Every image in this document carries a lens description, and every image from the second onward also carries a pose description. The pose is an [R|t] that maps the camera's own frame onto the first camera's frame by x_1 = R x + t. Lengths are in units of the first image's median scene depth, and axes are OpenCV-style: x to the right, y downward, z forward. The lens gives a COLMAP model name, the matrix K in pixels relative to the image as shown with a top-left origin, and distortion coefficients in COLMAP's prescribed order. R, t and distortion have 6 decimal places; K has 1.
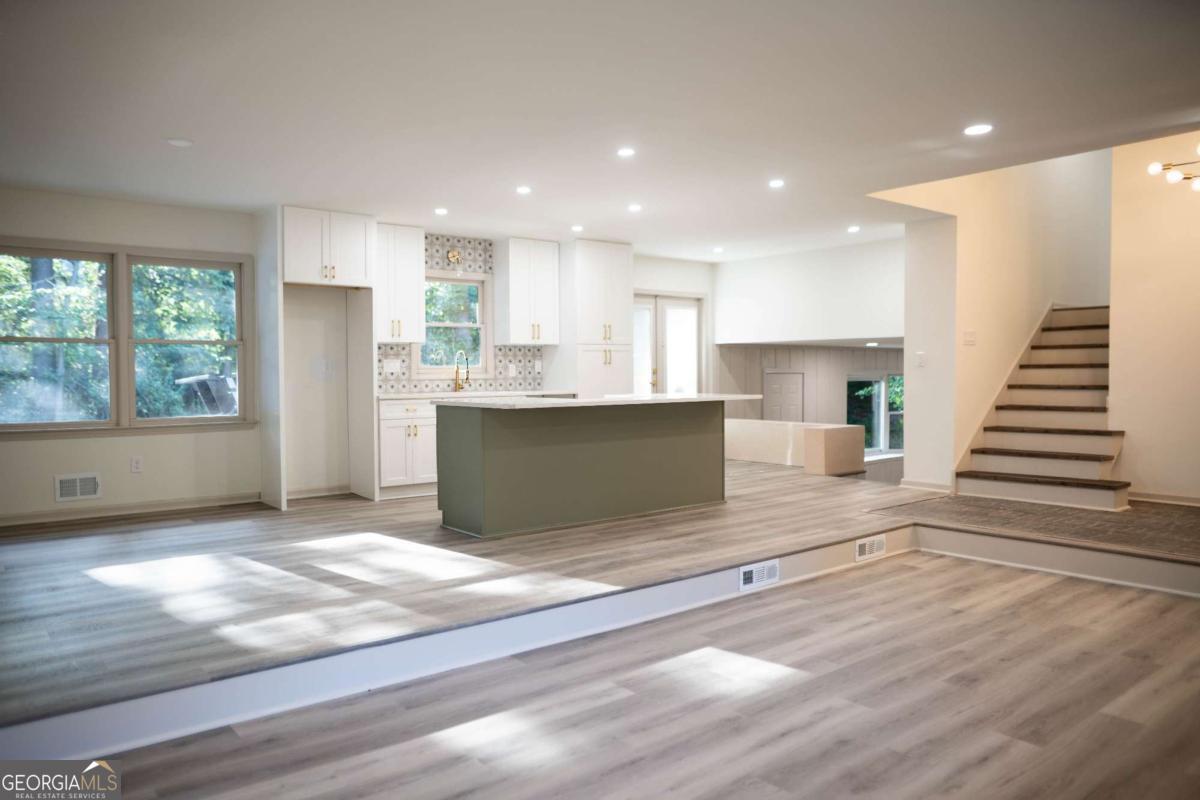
lens RADIAL K [[833.3, 0, 595.4], [0, 833.3, 399.6], [0, 0, 1]] dist [-0.049065, 0.025745]
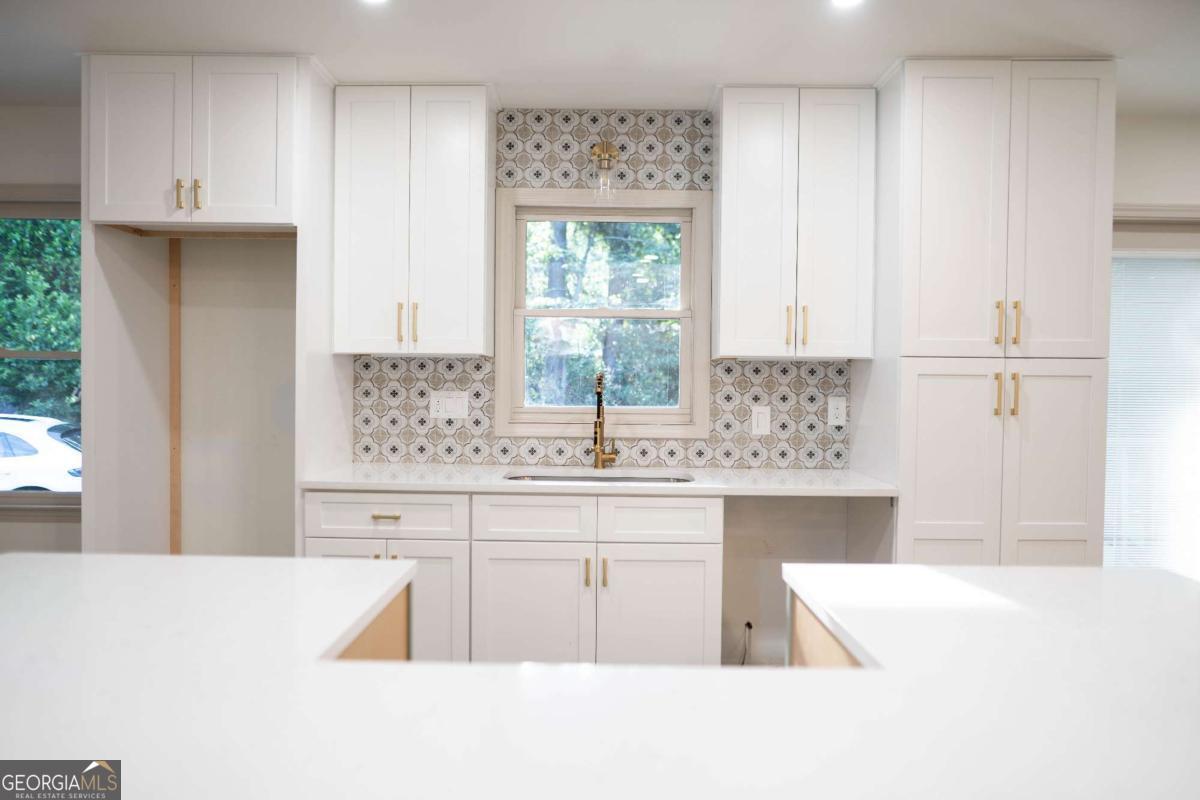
lens RADIAL K [[833.3, 0, 600.6], [0, 833.3, 402.0], [0, 0, 1]] dist [-0.049065, 0.025745]
pose [[0.778676, 0.031620, -0.626629, 0.099822], [-0.039033, 0.999236, 0.001917, -0.042911], [0.626211, 0.022966, 0.779315, 0.641630]]
